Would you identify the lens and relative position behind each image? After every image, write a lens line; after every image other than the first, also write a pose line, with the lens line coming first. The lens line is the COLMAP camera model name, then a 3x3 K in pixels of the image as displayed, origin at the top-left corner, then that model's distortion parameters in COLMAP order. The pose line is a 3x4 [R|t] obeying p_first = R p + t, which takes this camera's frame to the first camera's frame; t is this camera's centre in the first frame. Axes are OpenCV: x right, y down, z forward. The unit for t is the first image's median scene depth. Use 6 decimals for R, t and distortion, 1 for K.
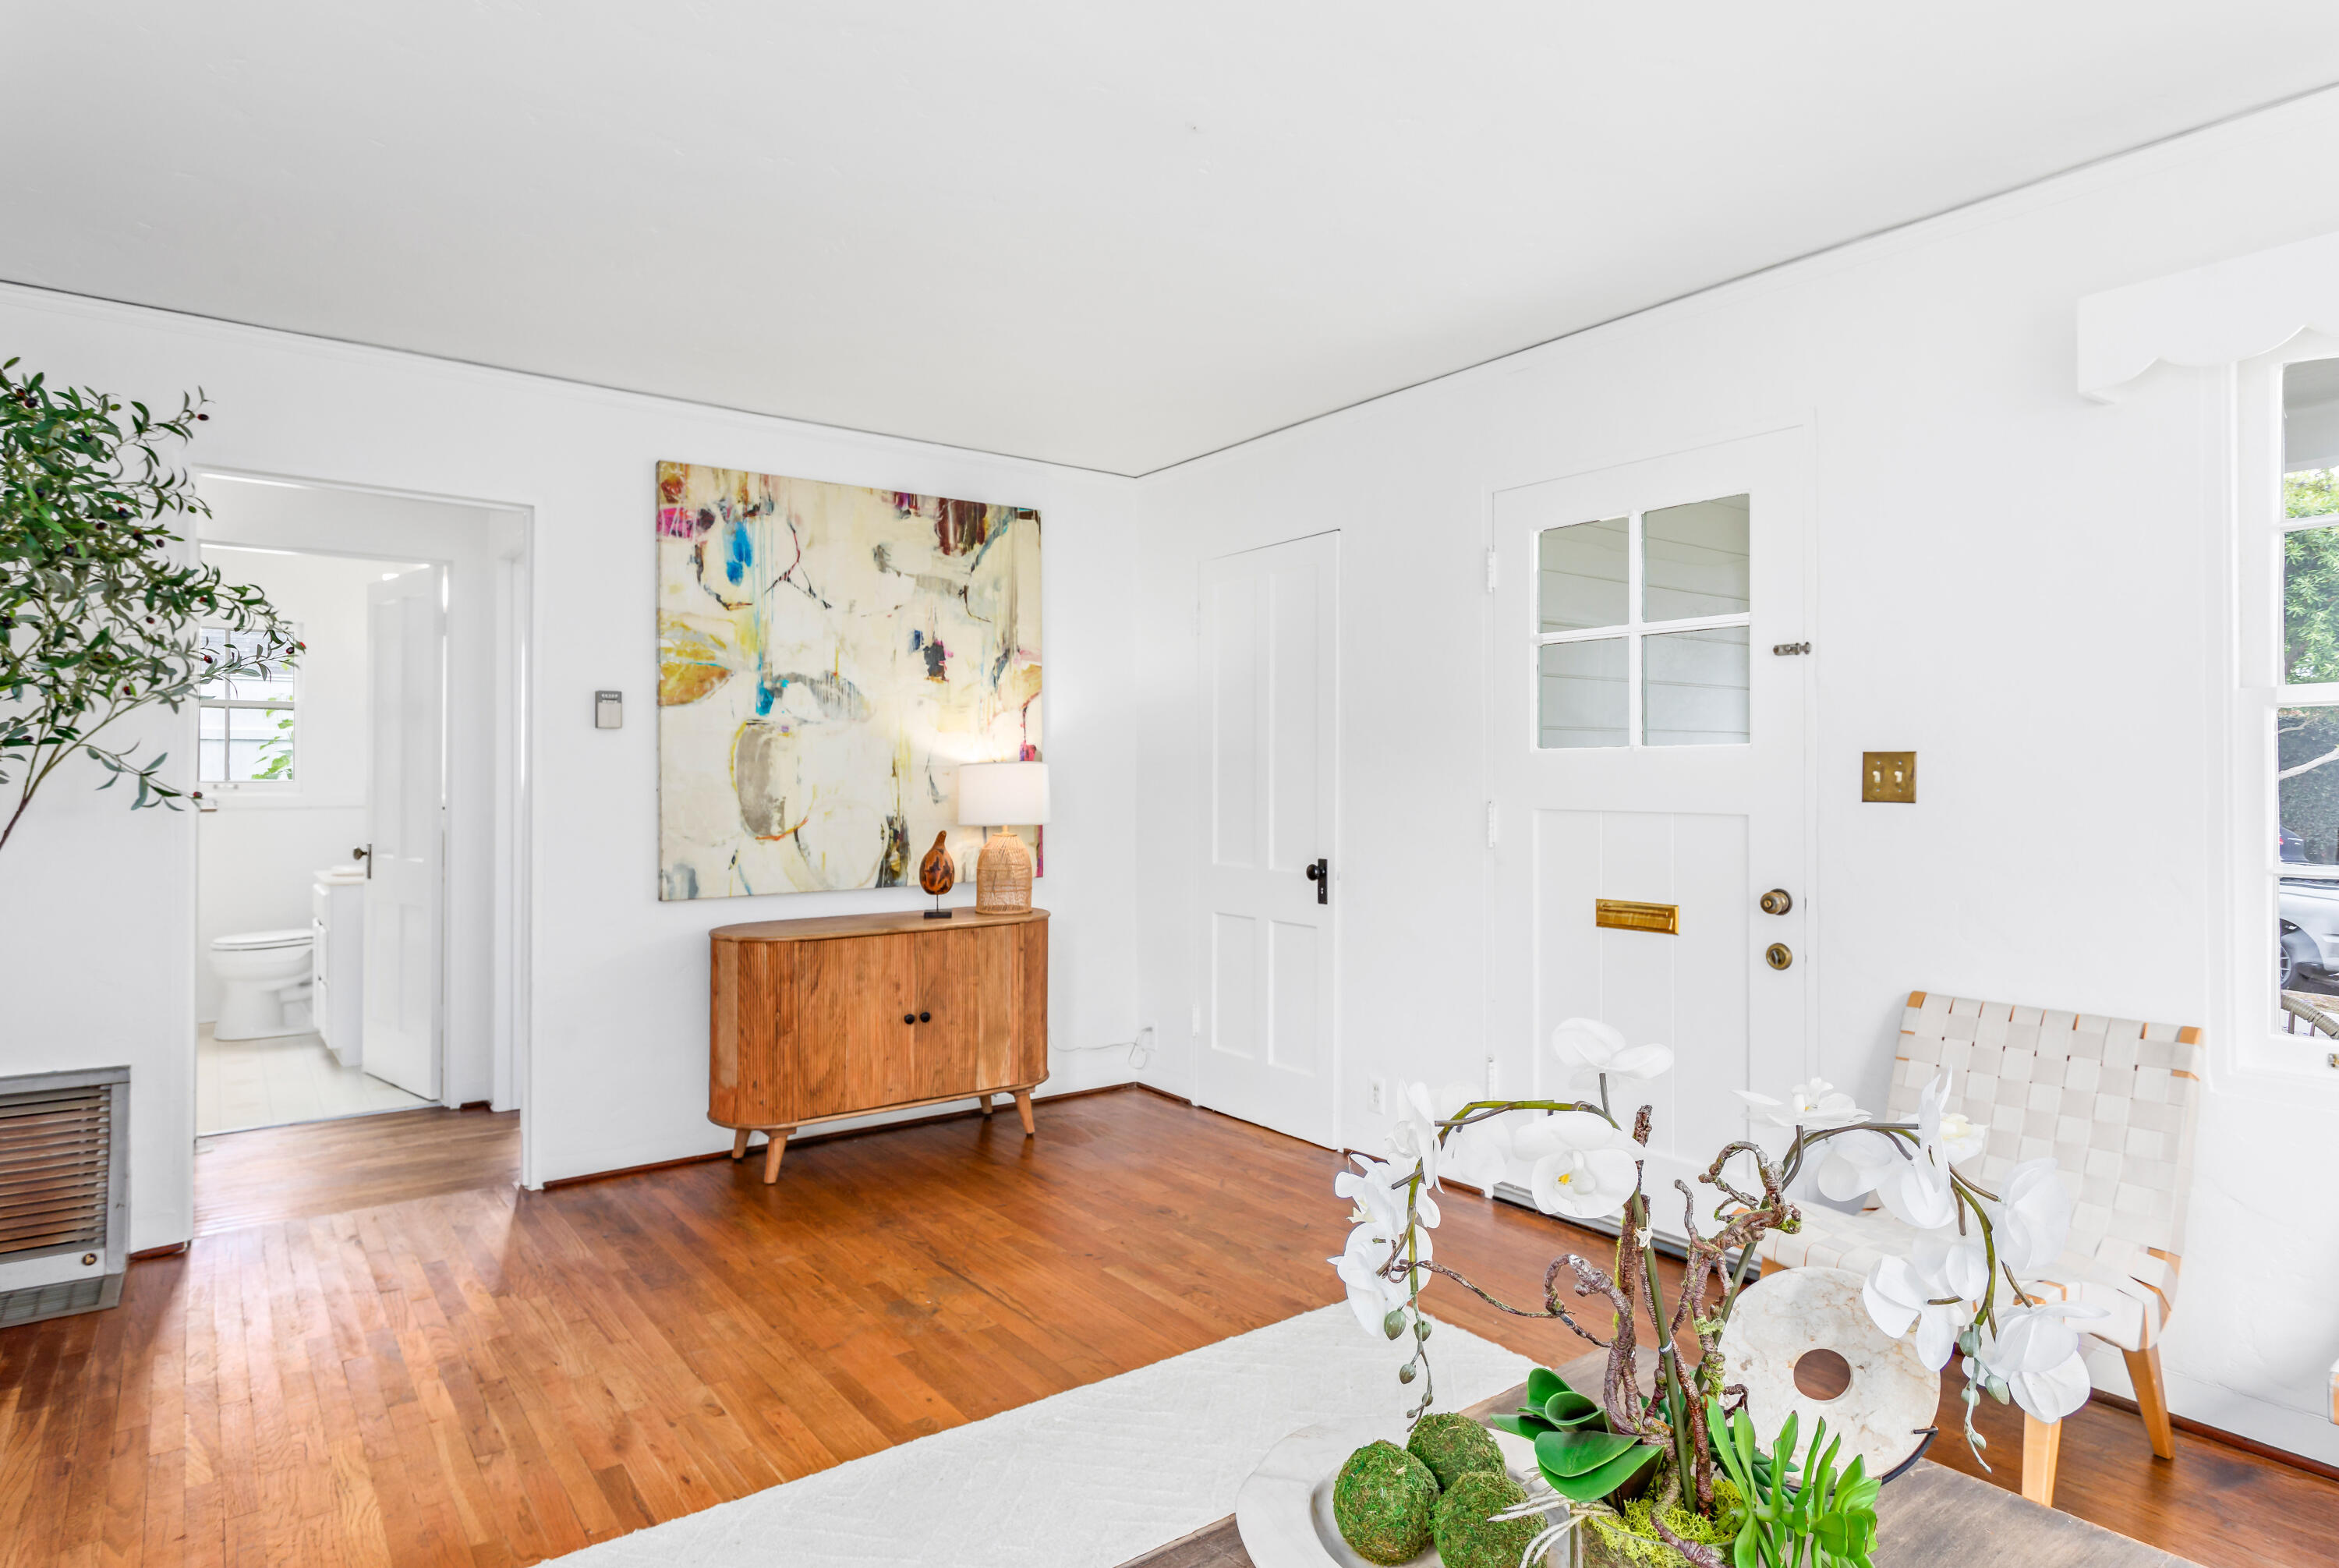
lens RADIAL K [[1287.0, 0, 1169.6], [0, 1287.0, 781.4], [0, 0, 1]] dist [0.000982, 0.002047]
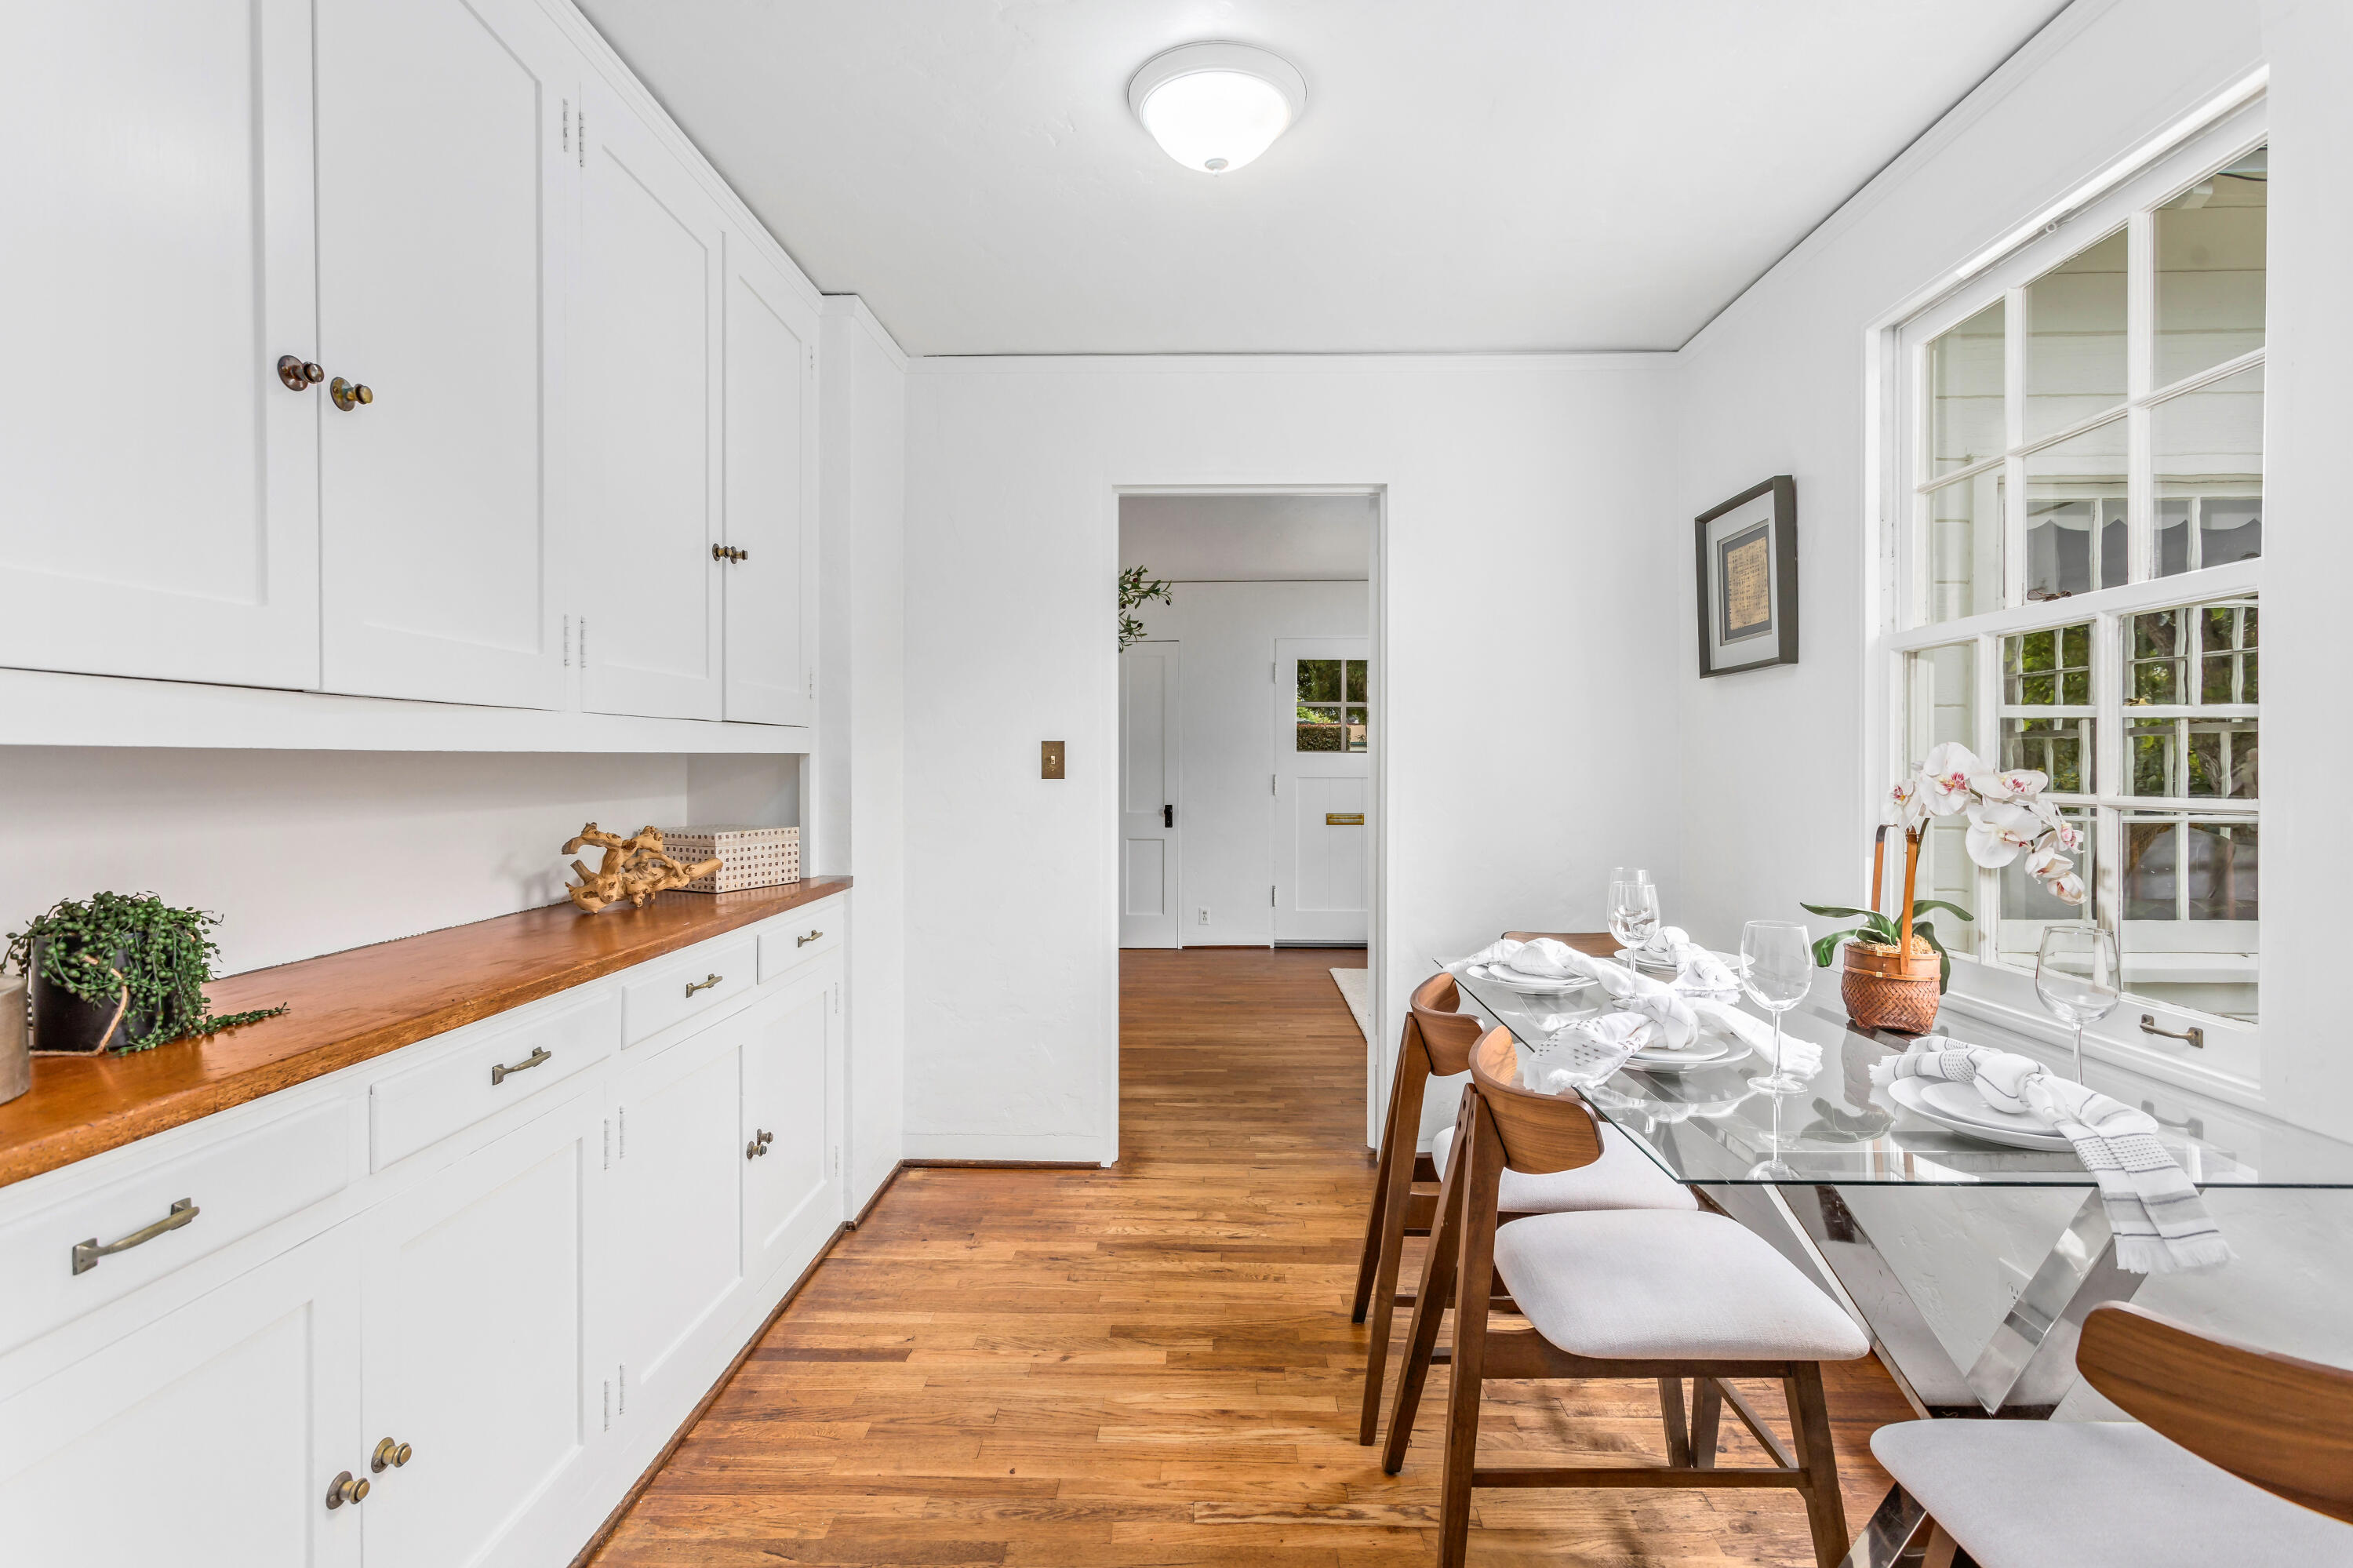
lens RADIAL K [[1123.8, 0, 1178.3], [0, 1123.8, 768.6], [0, 0, 1]] dist [0.000312, 0.001497]
pose [[0.625811, -0.013221, 0.779862, -1.517756], [0.003834, 0.999896, 0.013875, -0.025069], [-0.779965, -0.005694, 0.625797, -0.121143]]
